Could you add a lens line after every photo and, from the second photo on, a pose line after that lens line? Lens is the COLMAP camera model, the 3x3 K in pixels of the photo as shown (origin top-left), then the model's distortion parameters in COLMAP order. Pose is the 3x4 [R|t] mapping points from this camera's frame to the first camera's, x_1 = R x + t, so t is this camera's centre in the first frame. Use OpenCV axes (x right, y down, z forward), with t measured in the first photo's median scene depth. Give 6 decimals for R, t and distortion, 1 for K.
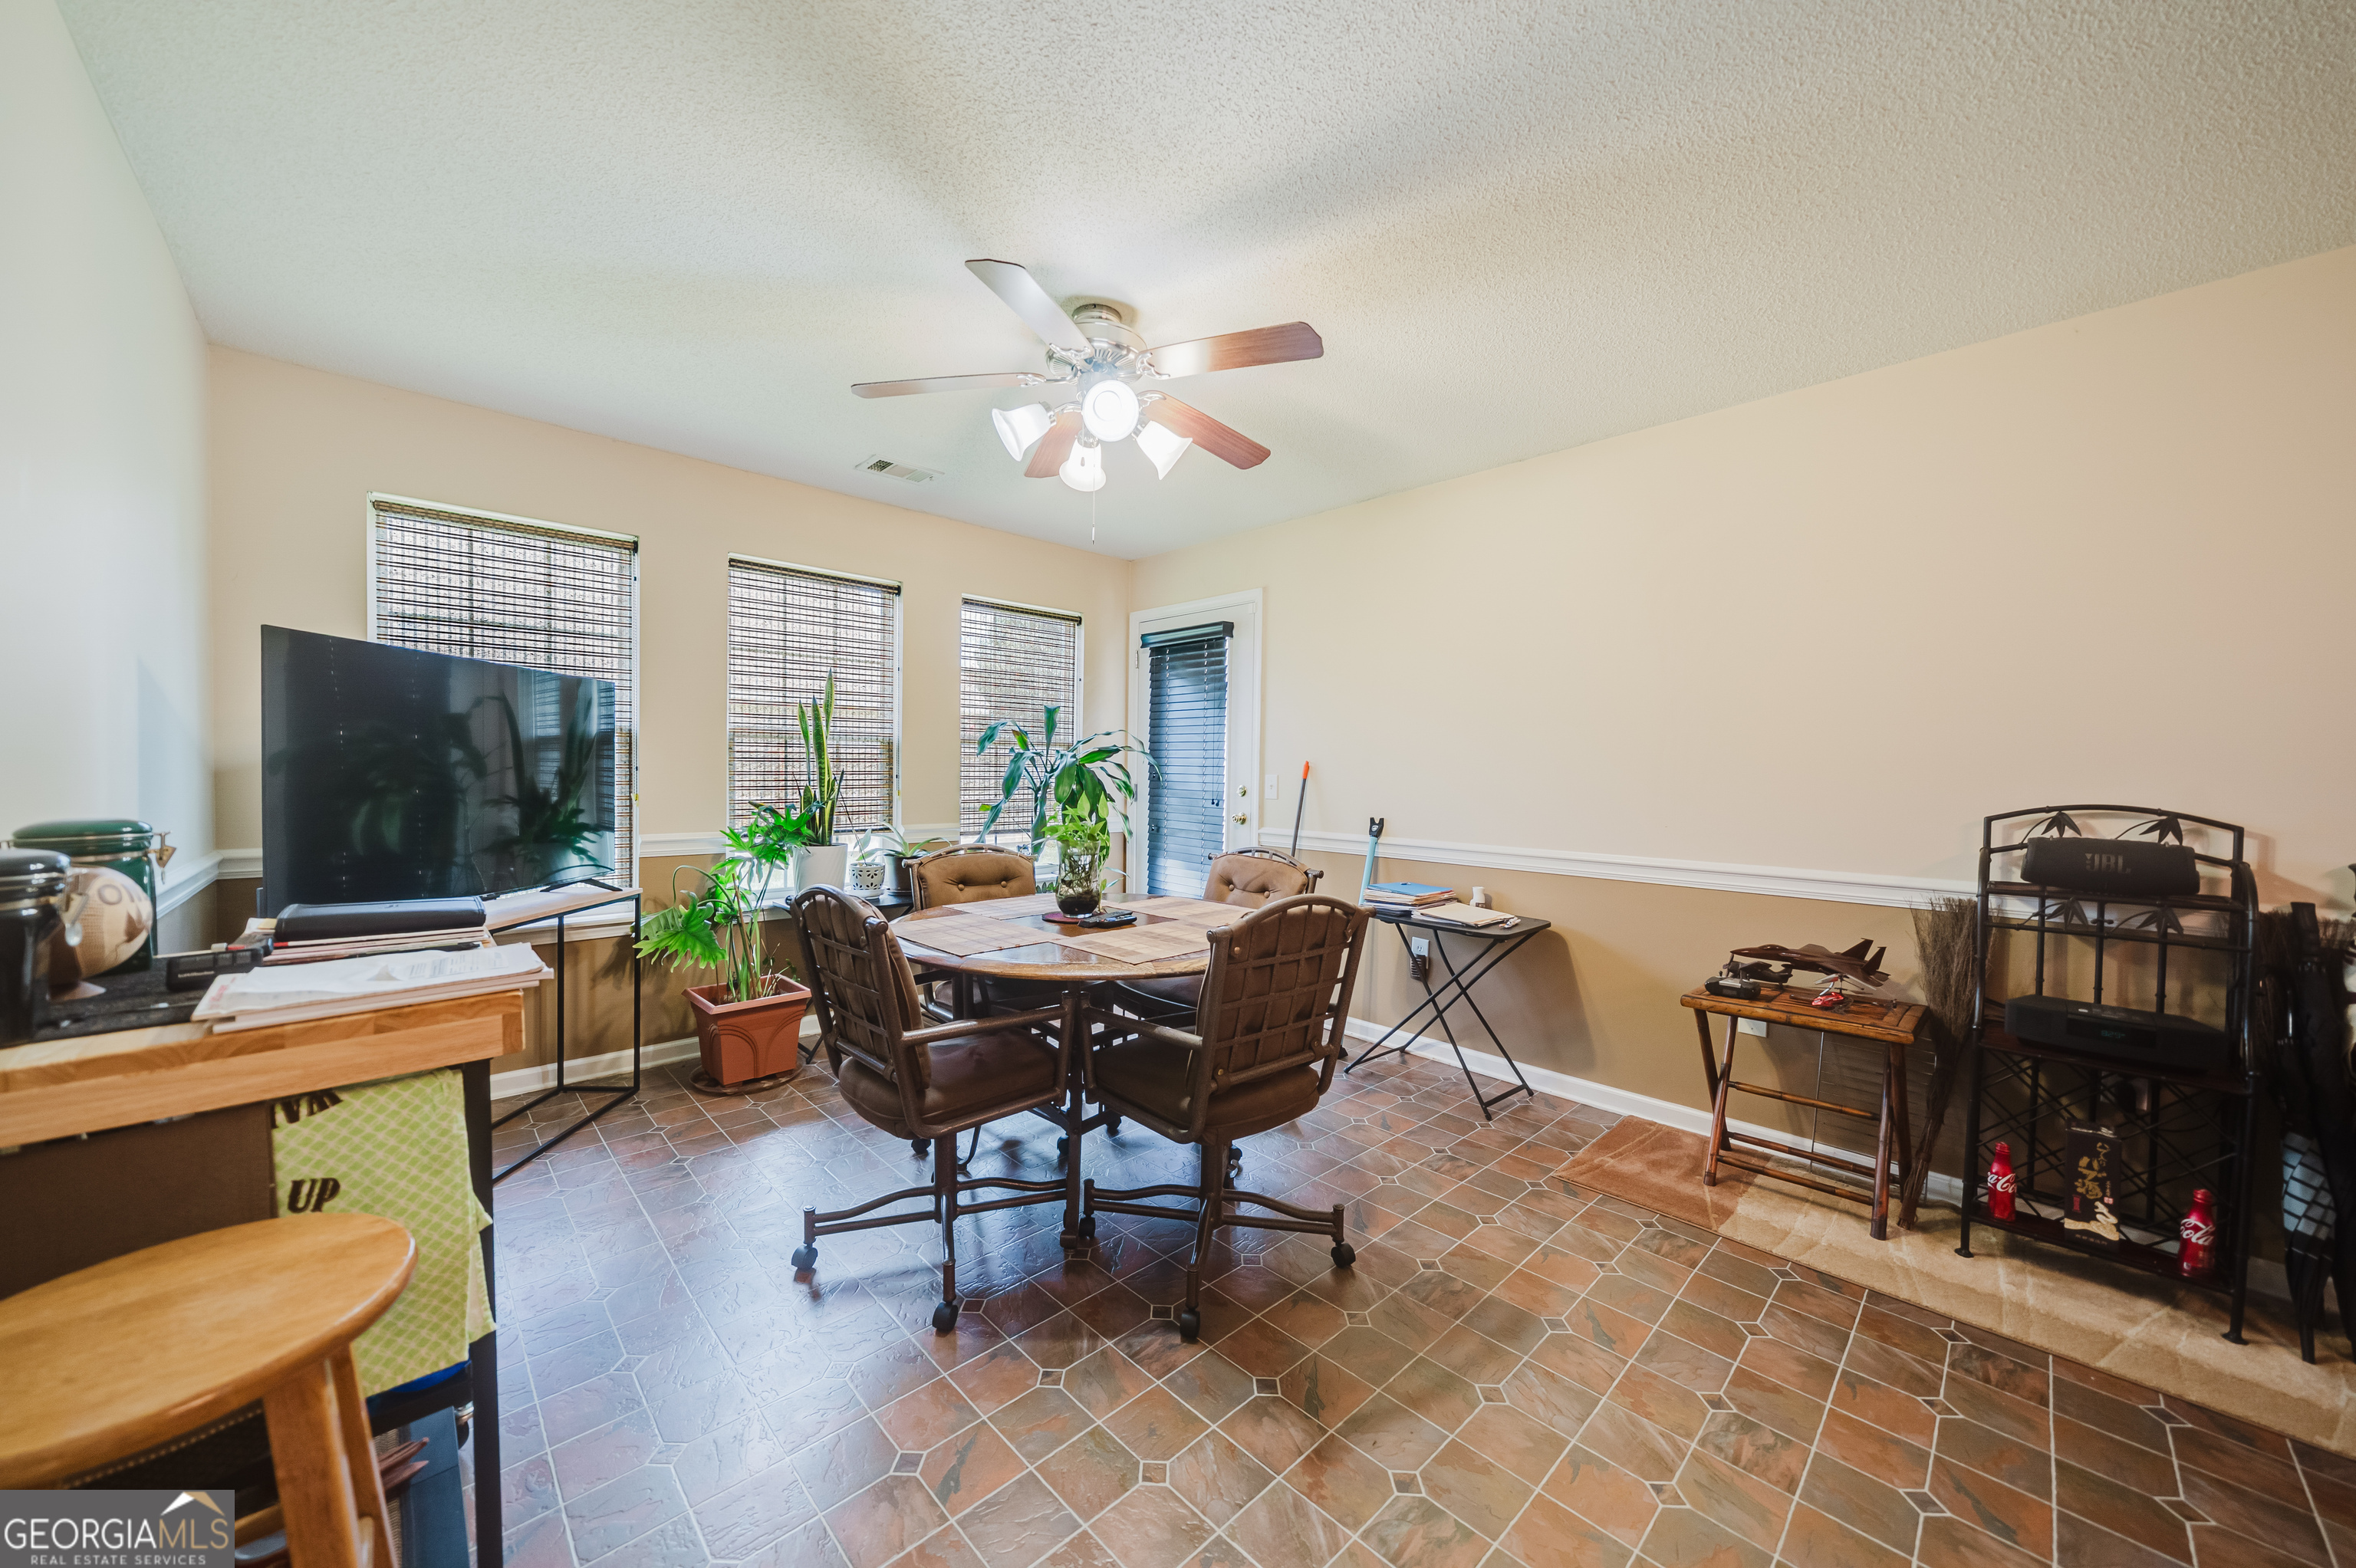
lens RADIAL K [[833.4, 0, 1173.7], [0, 833.4, 789.6], [0, 0, 1]] dist [-0.003197, -0.000491]
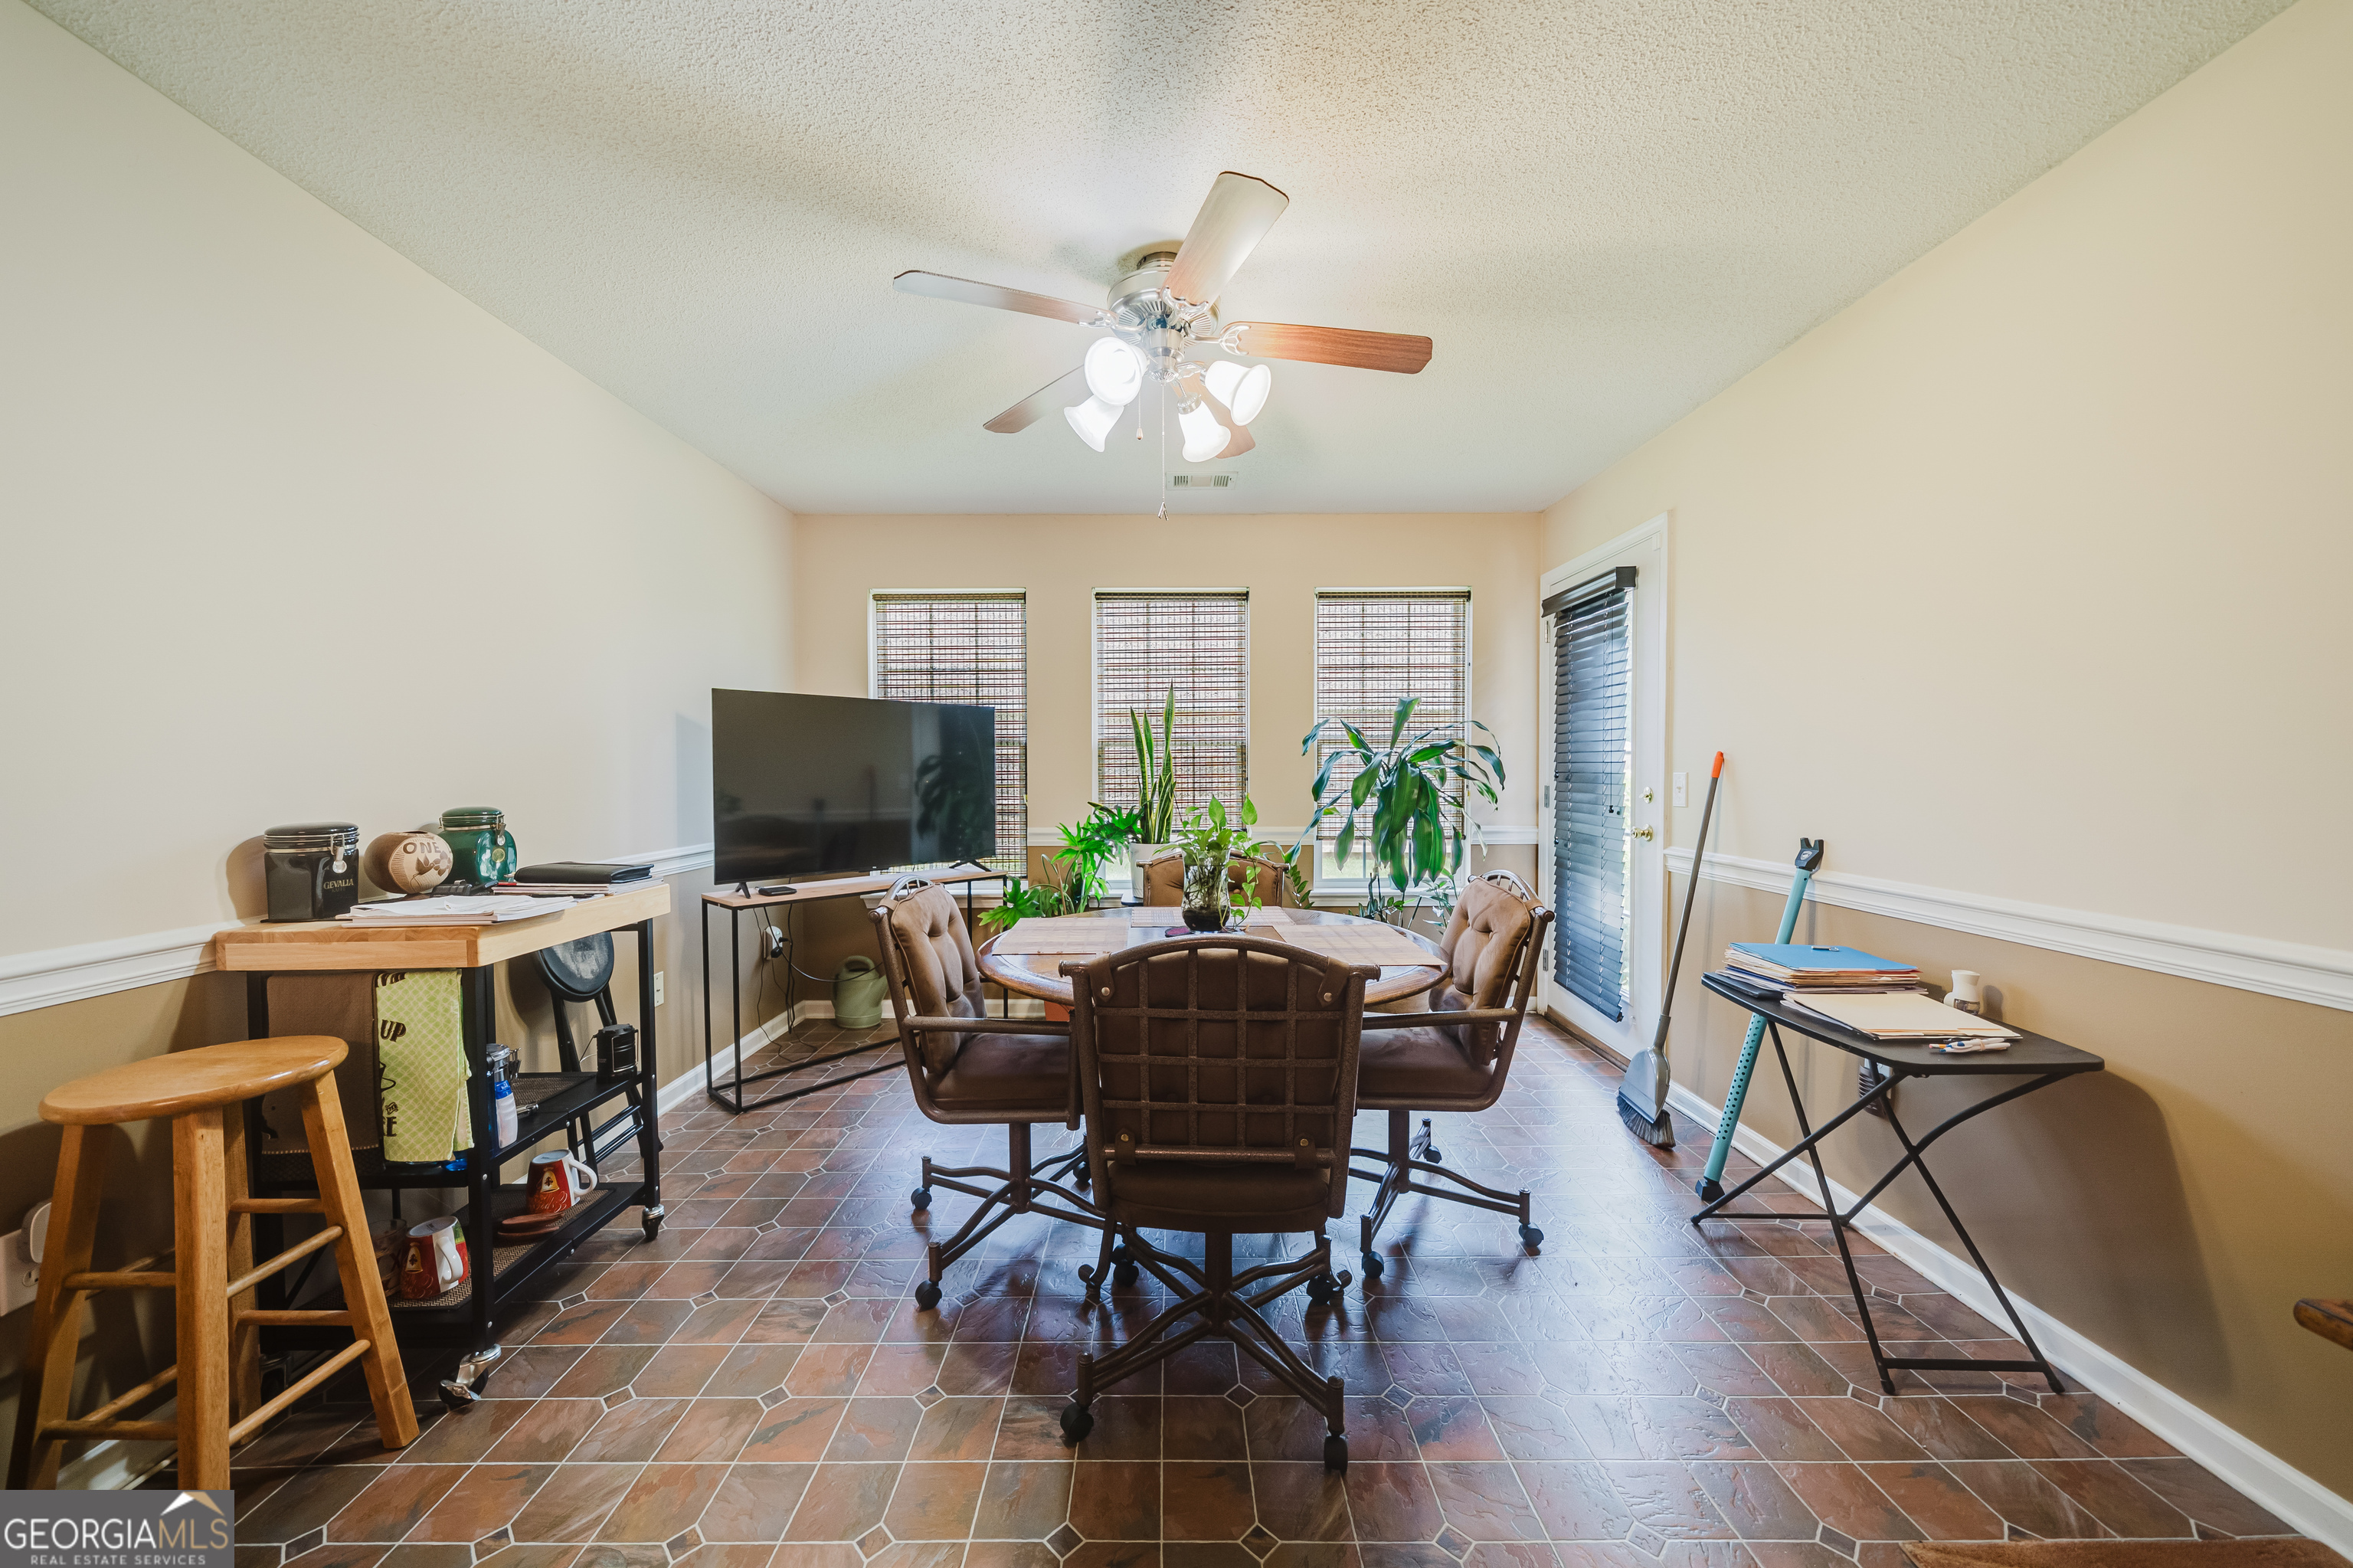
lens RADIAL K [[832.5, 0, 1172.2], [0, 832.5, 789.6], [0, 0, 1]] dist [-0.003197, -0.000491]
pose [[0.728855, 0.001017, -0.684667, 0.546727], [-0.002676, 0.999995, -0.001363, -0.002316], [0.684663, 0.002826, 0.728854, 0.363801]]
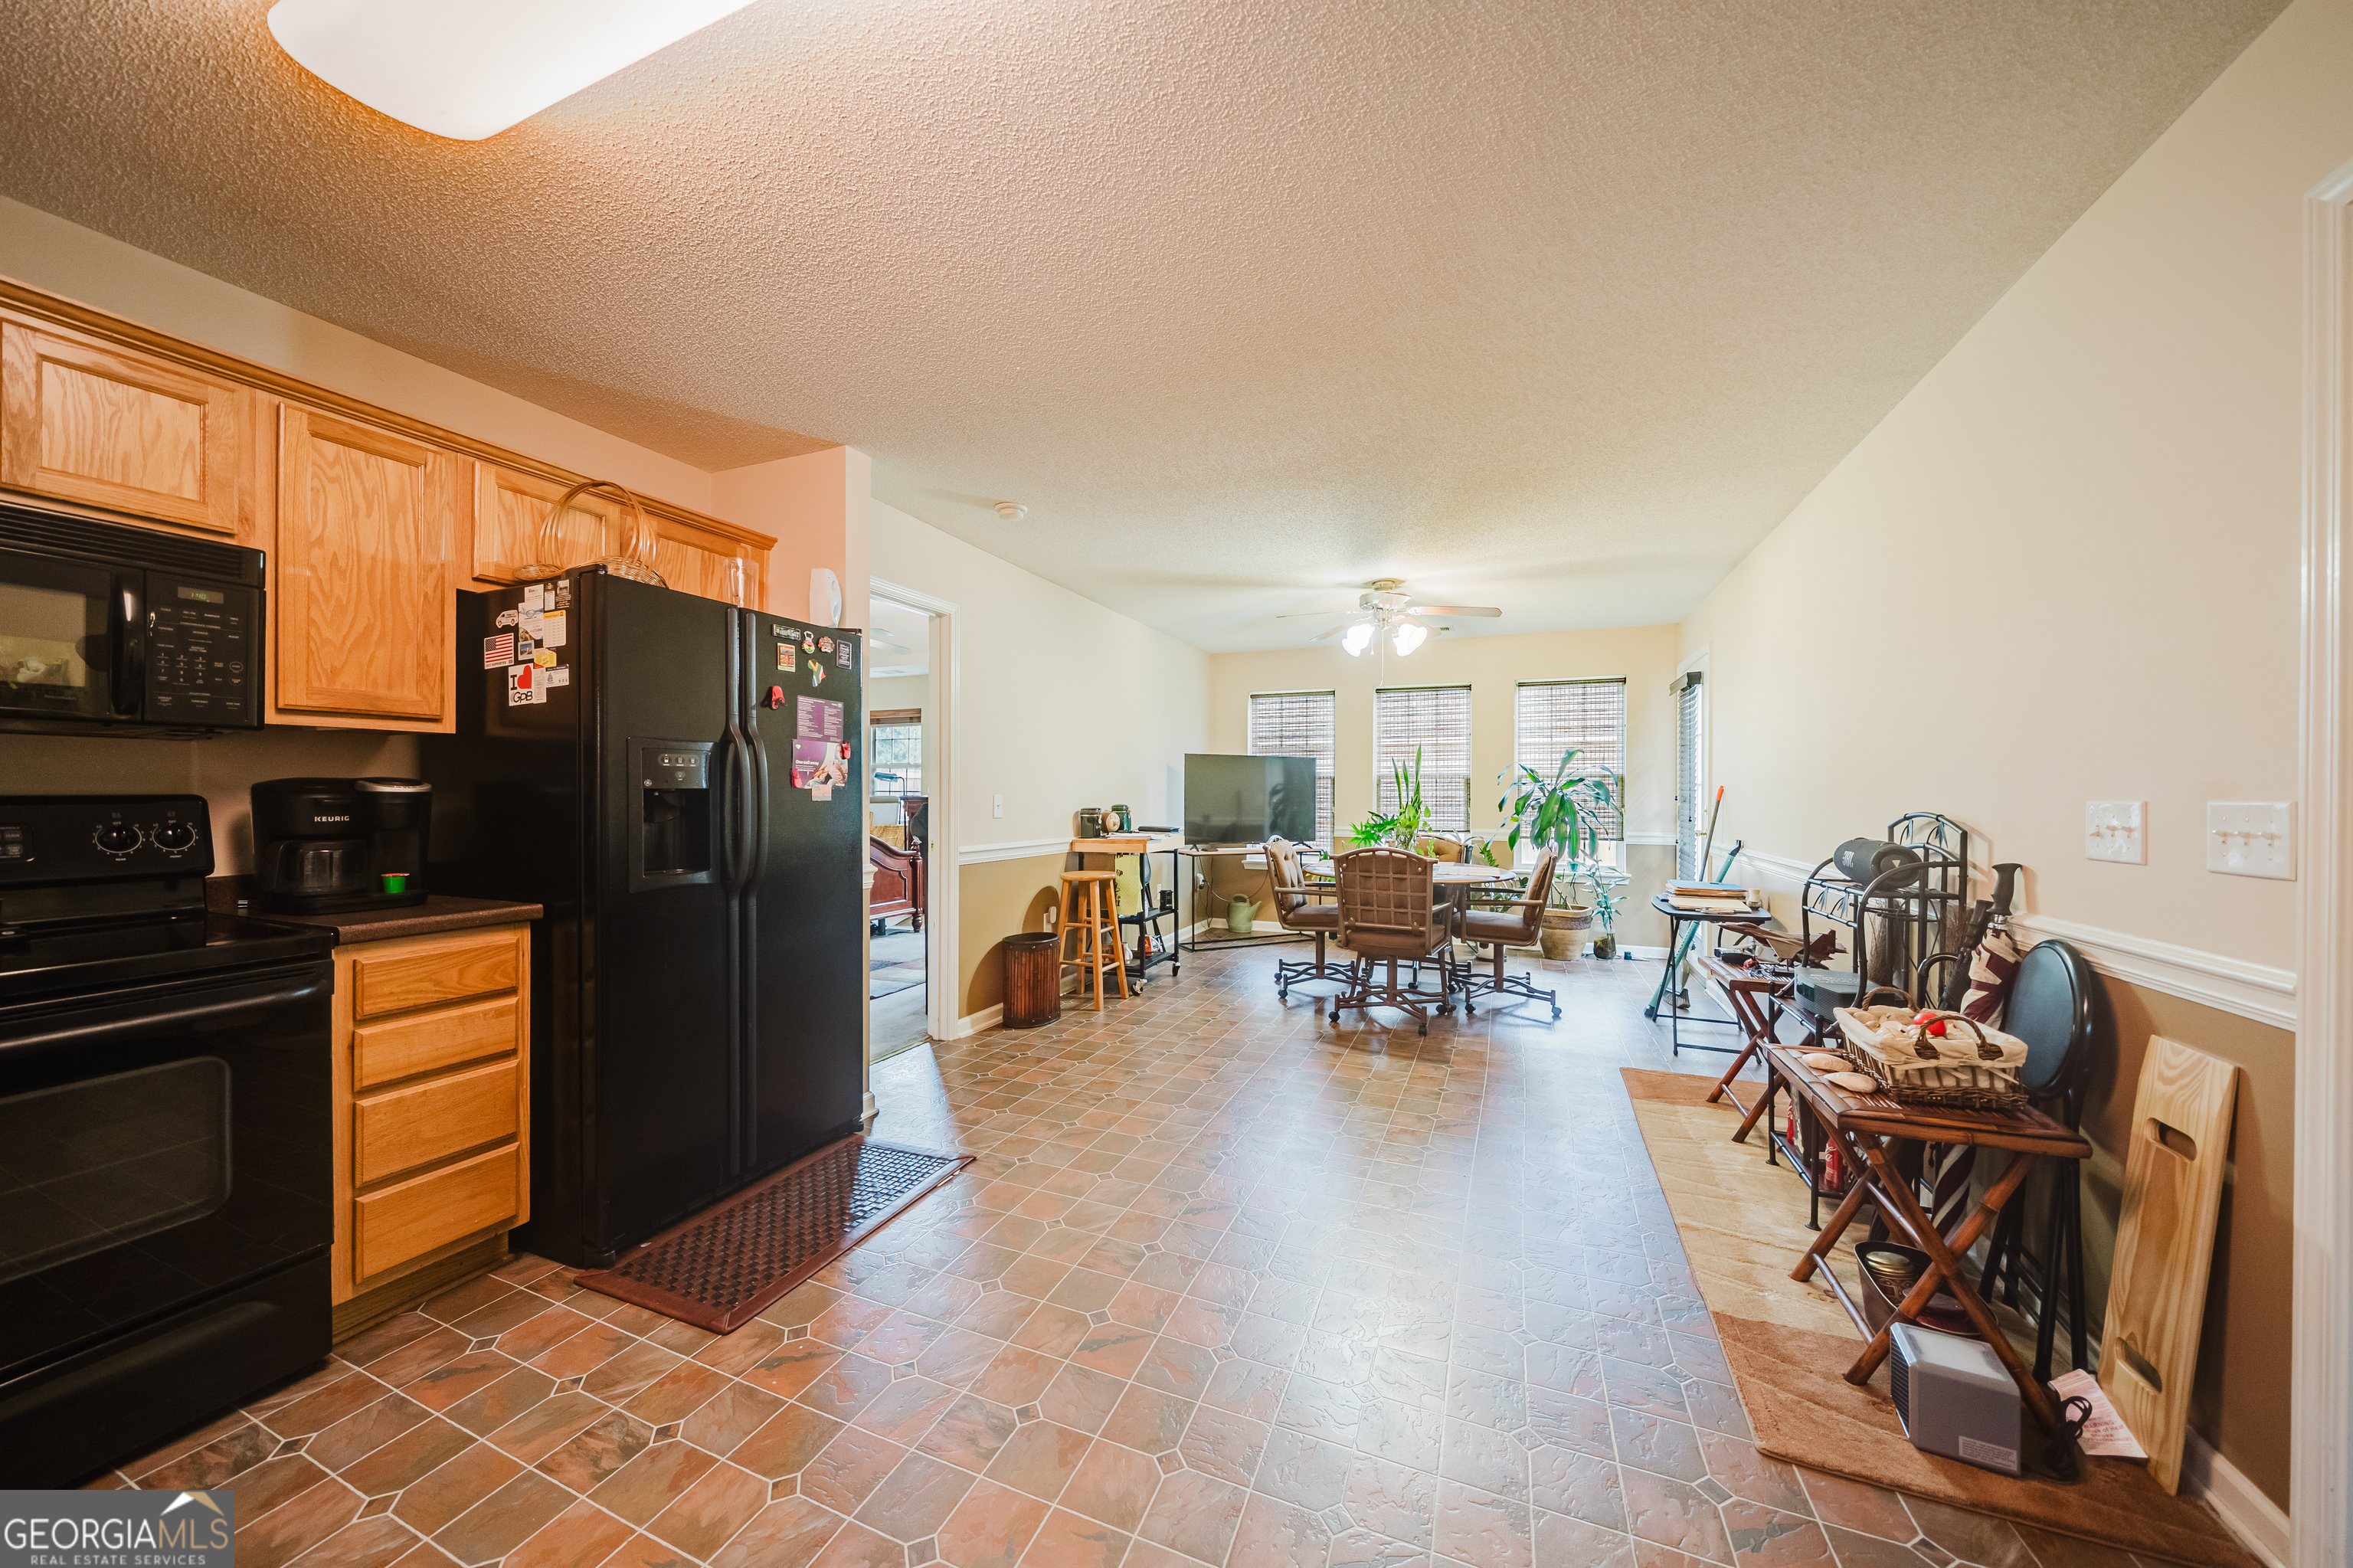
lens RADIAL K [[813.4, 0, 1171.3], [0, 813.4, 789.2], [0, 0, 1]] dist [-0.006367, -0.000072]
pose [[0.405085, -0.016088, -0.914137, 1.656885], [-0.020908, 0.999421, -0.026853, 0.036229], [0.914040, 0.029991, 0.404514, -0.351942]]
